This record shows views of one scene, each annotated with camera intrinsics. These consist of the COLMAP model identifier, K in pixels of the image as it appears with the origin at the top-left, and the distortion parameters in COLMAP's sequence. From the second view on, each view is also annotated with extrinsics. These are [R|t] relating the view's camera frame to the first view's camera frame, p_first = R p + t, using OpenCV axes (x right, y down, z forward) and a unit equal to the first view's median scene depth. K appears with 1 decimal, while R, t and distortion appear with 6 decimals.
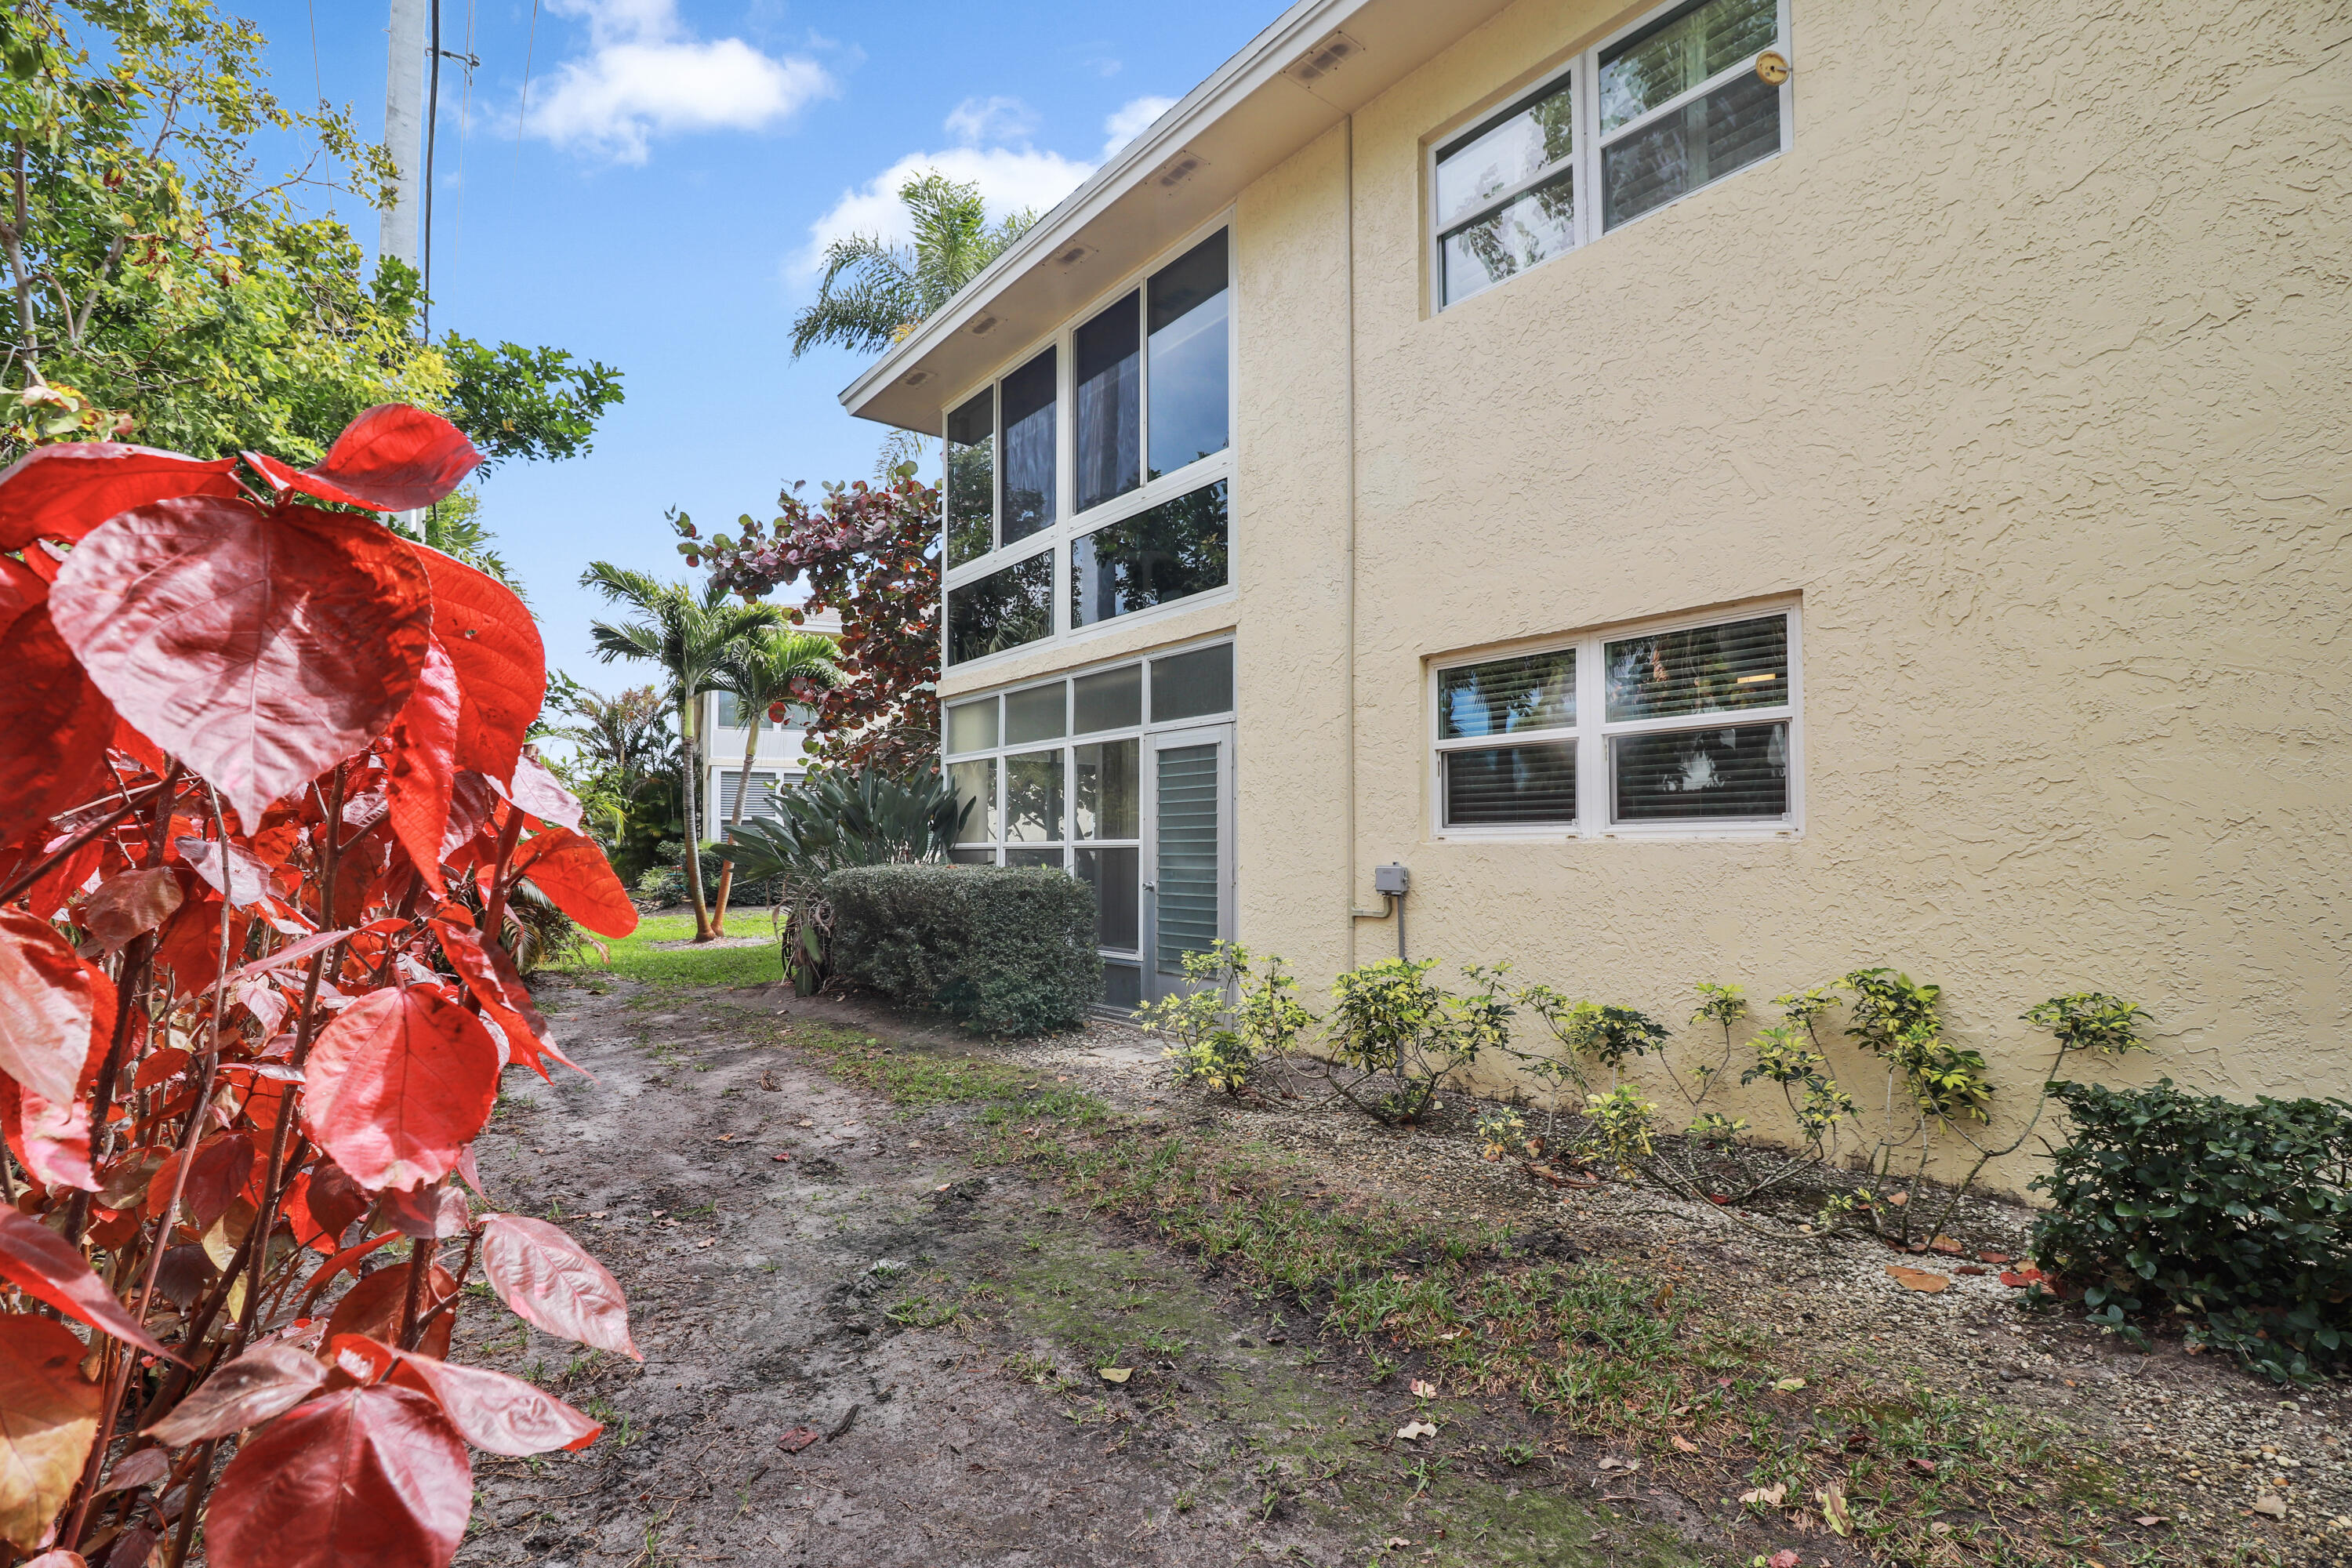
lens RADIAL K [[1111.2, 0, 1169.9], [0, 1111.2, 802.3], [0, 0, 1]] dist [-0.009680, -0.010933]
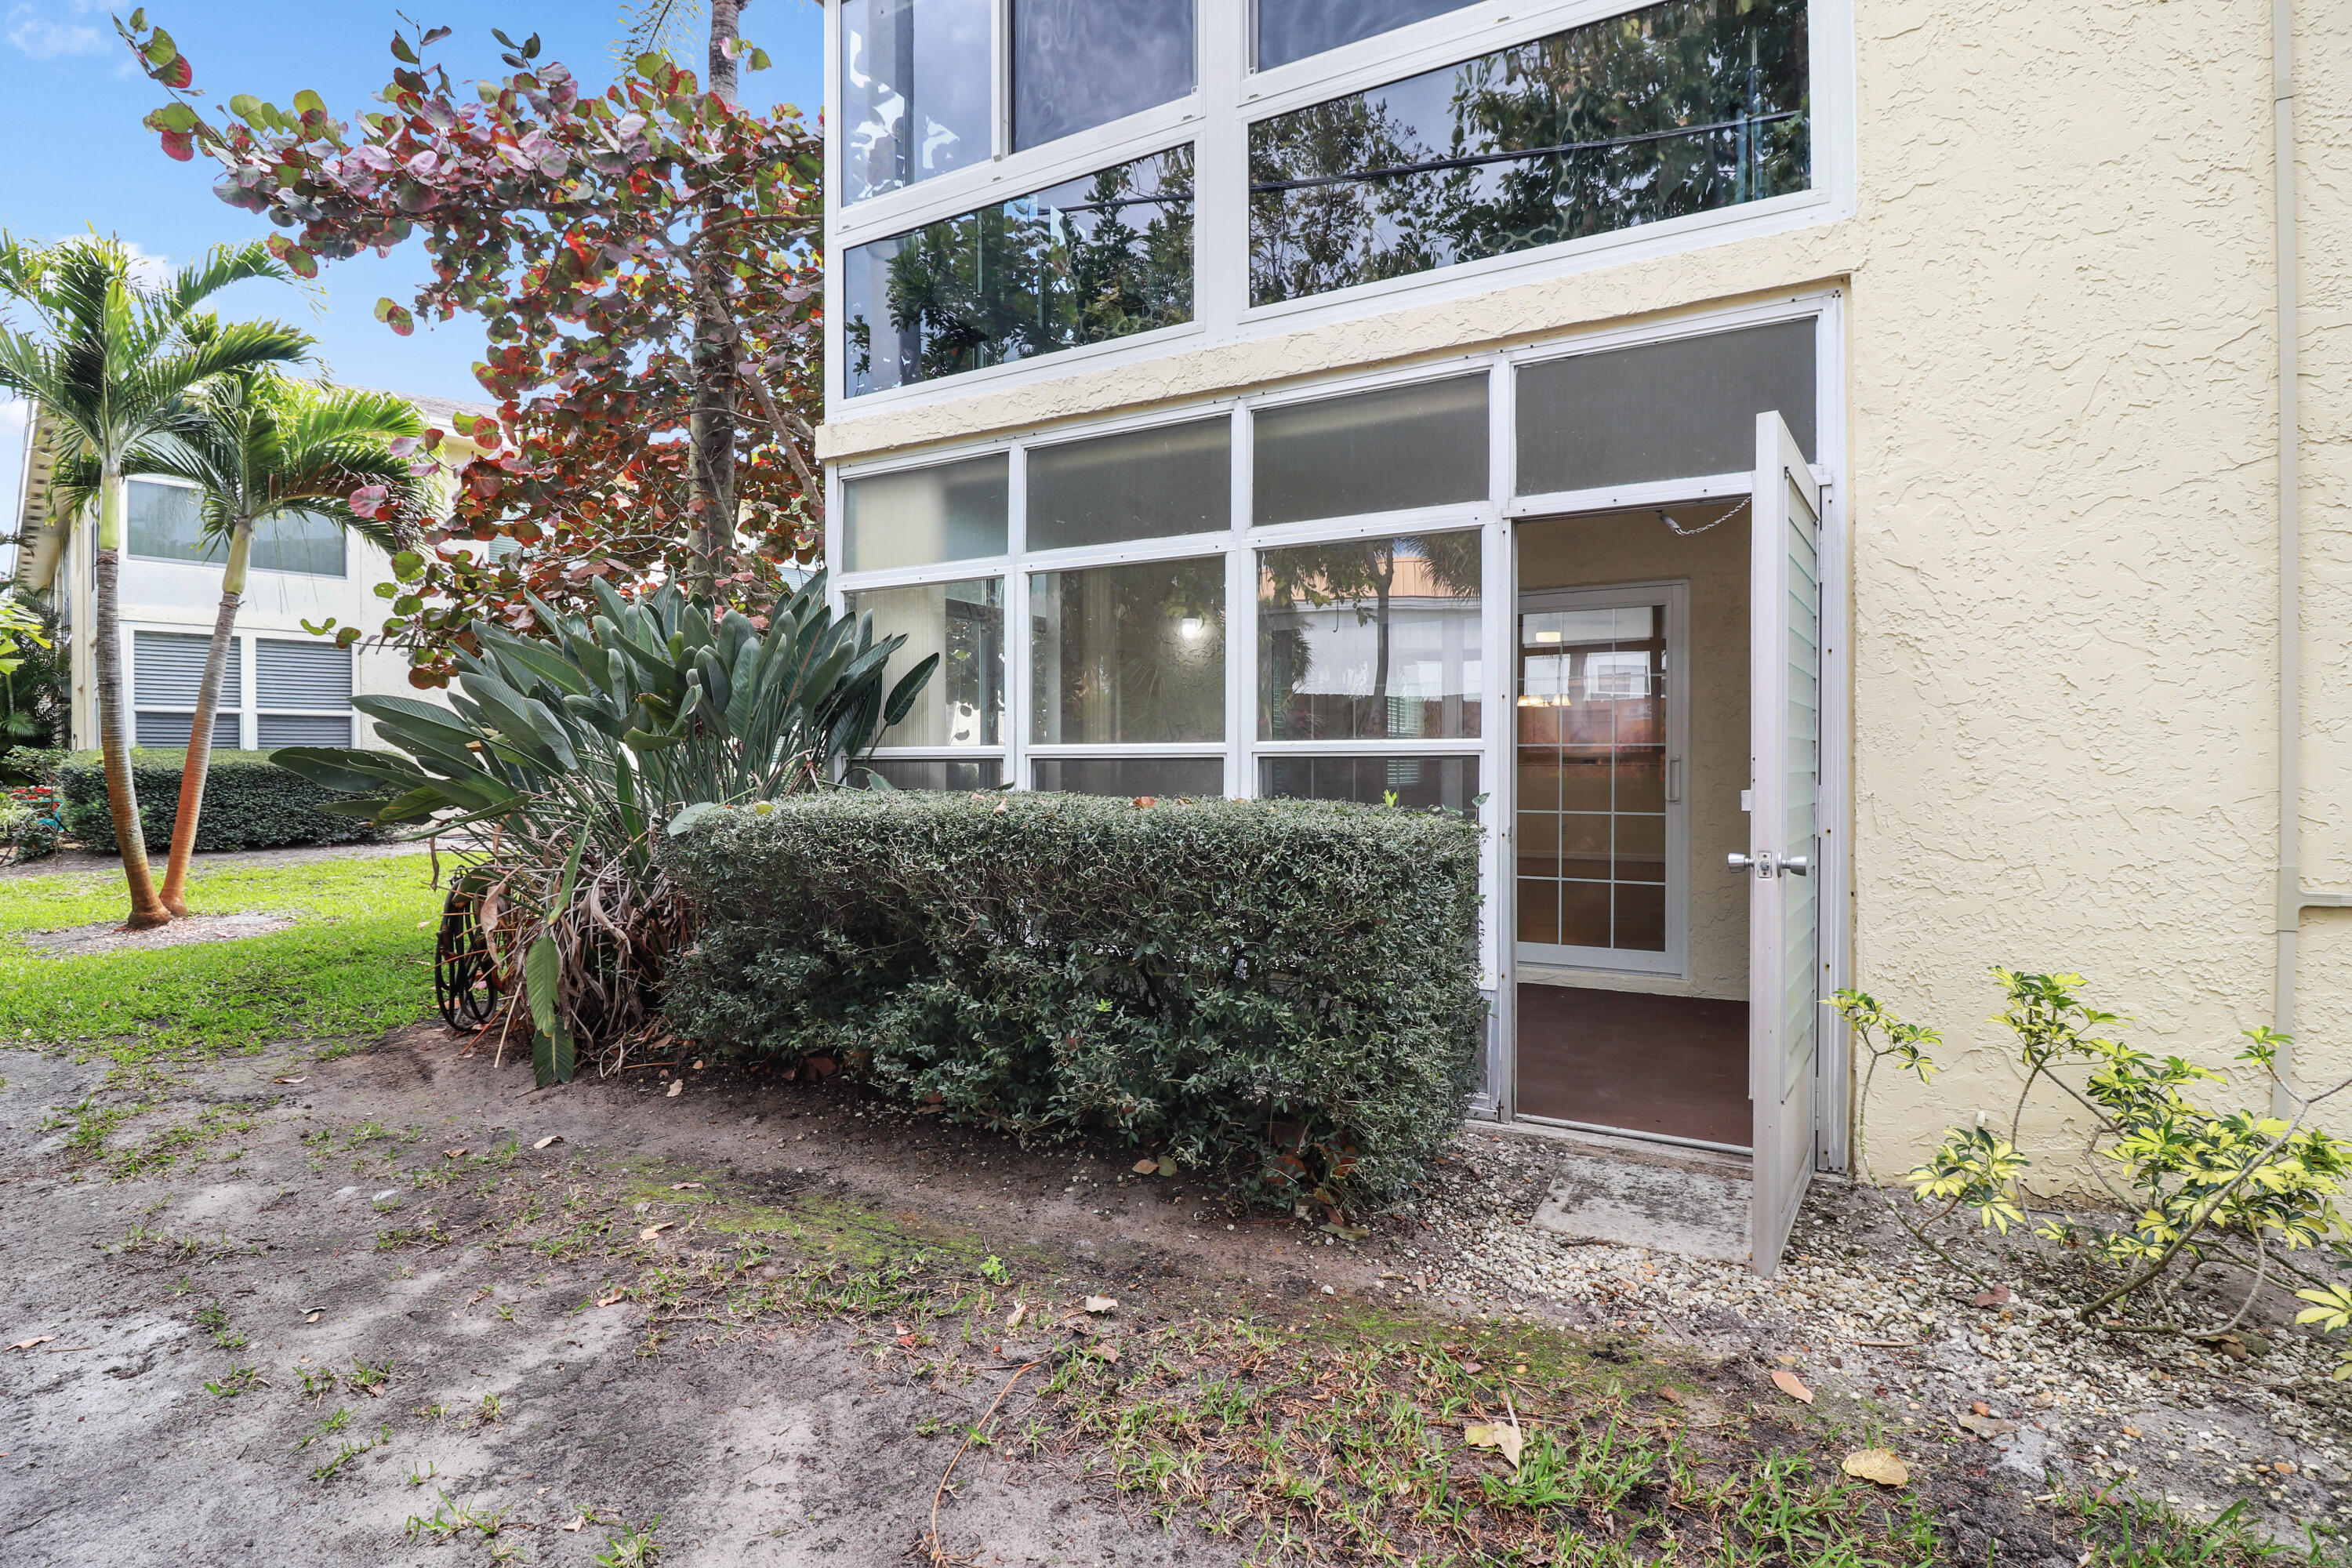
lens RADIAL K [[1325.8, 0, 1175.4], [0, 1325.8, 745.7], [0, 0, 1]] dist [-0.056153, 0.059476]
pose [[0.946317, 0.000951, 0.323238, -0.248244], [-0.012500, 0.999355, 0.033654, 0.013168], [-0.322998, -0.035888, 0.945719, 0.375861]]
